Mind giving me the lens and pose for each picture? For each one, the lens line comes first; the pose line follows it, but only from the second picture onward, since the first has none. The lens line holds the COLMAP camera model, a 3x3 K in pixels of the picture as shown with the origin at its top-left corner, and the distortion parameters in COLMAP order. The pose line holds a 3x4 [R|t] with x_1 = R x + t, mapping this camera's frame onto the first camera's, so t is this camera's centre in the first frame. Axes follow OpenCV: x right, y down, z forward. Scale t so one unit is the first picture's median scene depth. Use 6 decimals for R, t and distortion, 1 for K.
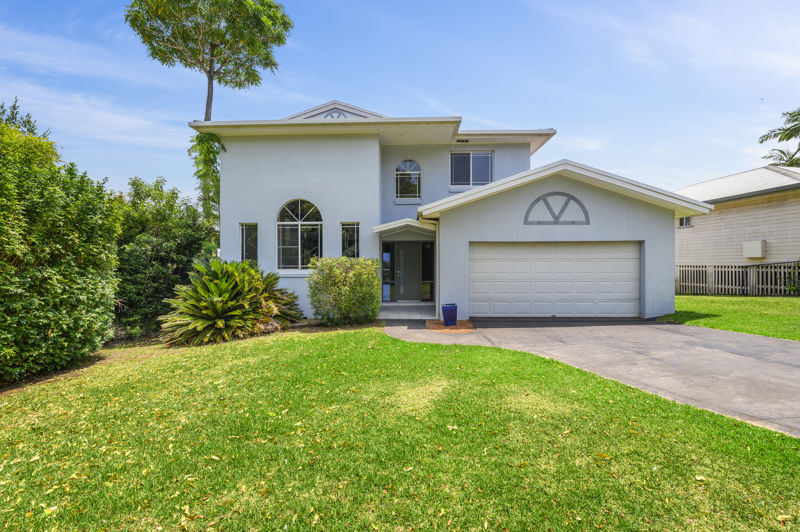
lens RADIAL K [[328.3, 0, 400.0], [0, 328.3, 266.0], [0, 0, 1]] dist [-0.019591, -0.000075]
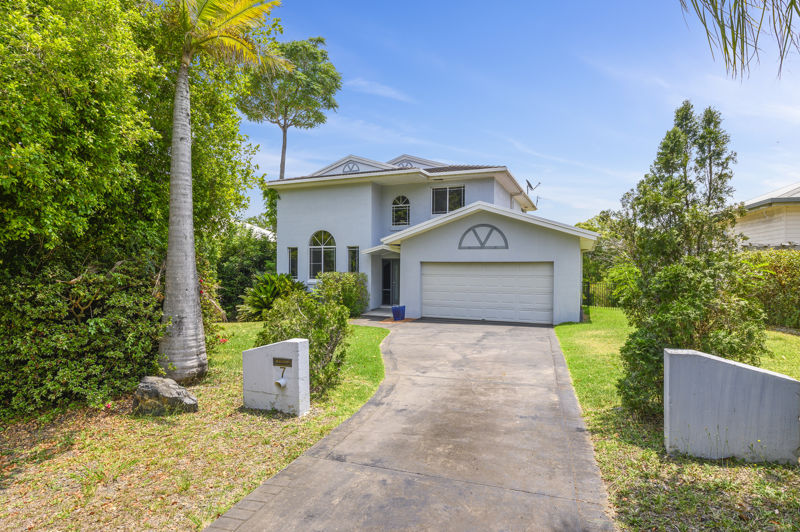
lens RADIAL K [[438.6, 0, 400.0], [0, 438.6, 266.0], [0, 0, 1]] dist [-0.000129, -0.000010]
pose [[0.924280, 0.009274, -0.381602, 0.753299], [-0.010507, 0.999944, -0.001149, -0.048190], [0.381570, 0.005072, 0.924326, -0.661257]]
